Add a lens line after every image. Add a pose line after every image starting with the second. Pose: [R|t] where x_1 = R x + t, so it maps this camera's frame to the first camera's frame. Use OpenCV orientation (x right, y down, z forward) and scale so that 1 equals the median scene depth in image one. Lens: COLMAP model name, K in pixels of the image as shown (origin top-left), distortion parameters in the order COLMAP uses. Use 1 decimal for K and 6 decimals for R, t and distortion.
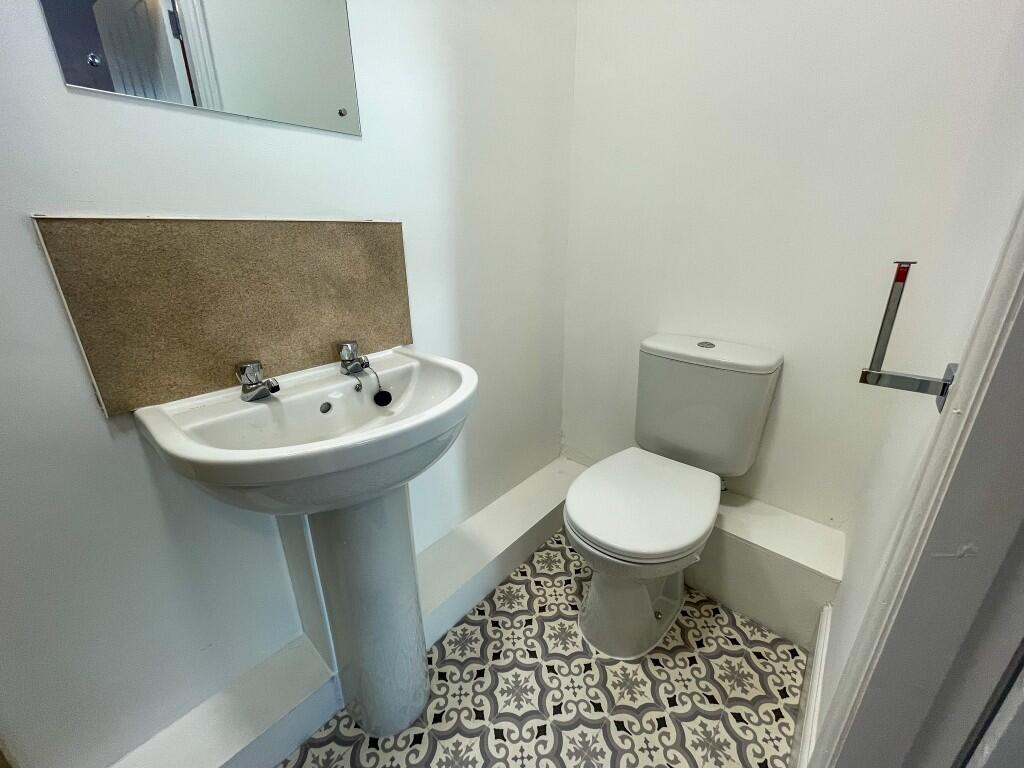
lens RADIAL K [[415.9, 0, 508.8], [0, 415.9, 384.7], [0, 0, 1]] dist [0.006206, -0.000526]
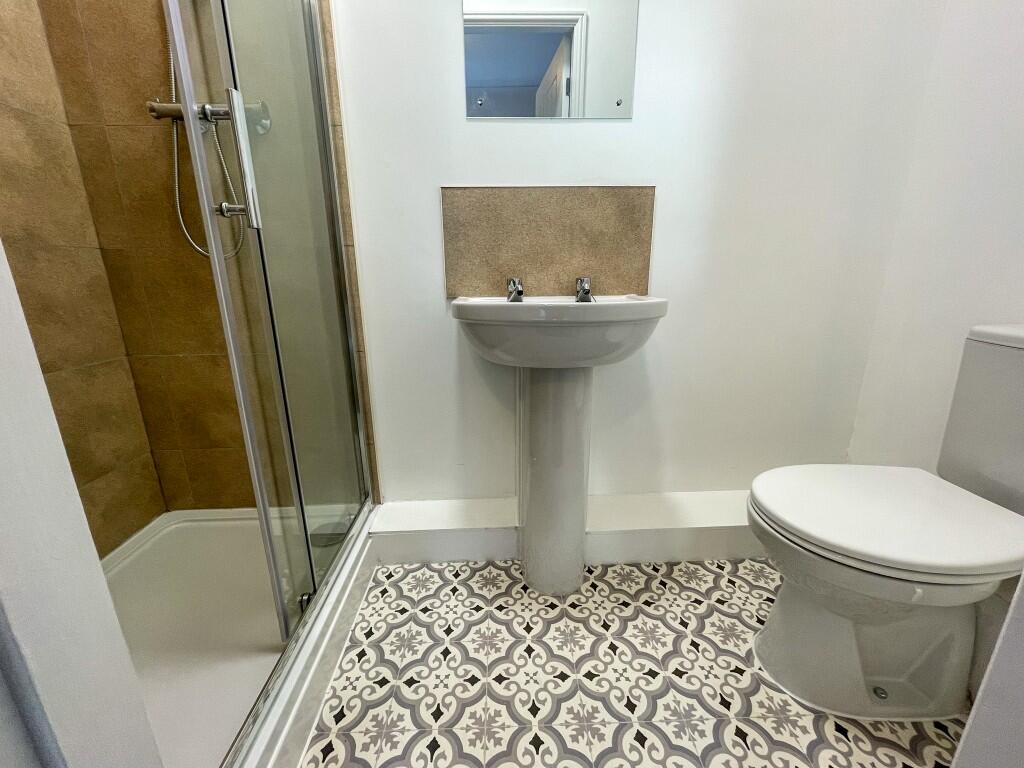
lens RADIAL K [[415.9, 0, 510.0], [0, 415.9, 381.4], [0, 0, 1]] dist [0.006206, -0.000526]
pose [[0.687425, 0.194324, -0.699775, 0.362872], [-0.247431, 0.968559, 0.025901, 0.199451], [0.682806, 0.155341, 0.713894, -0.031261]]
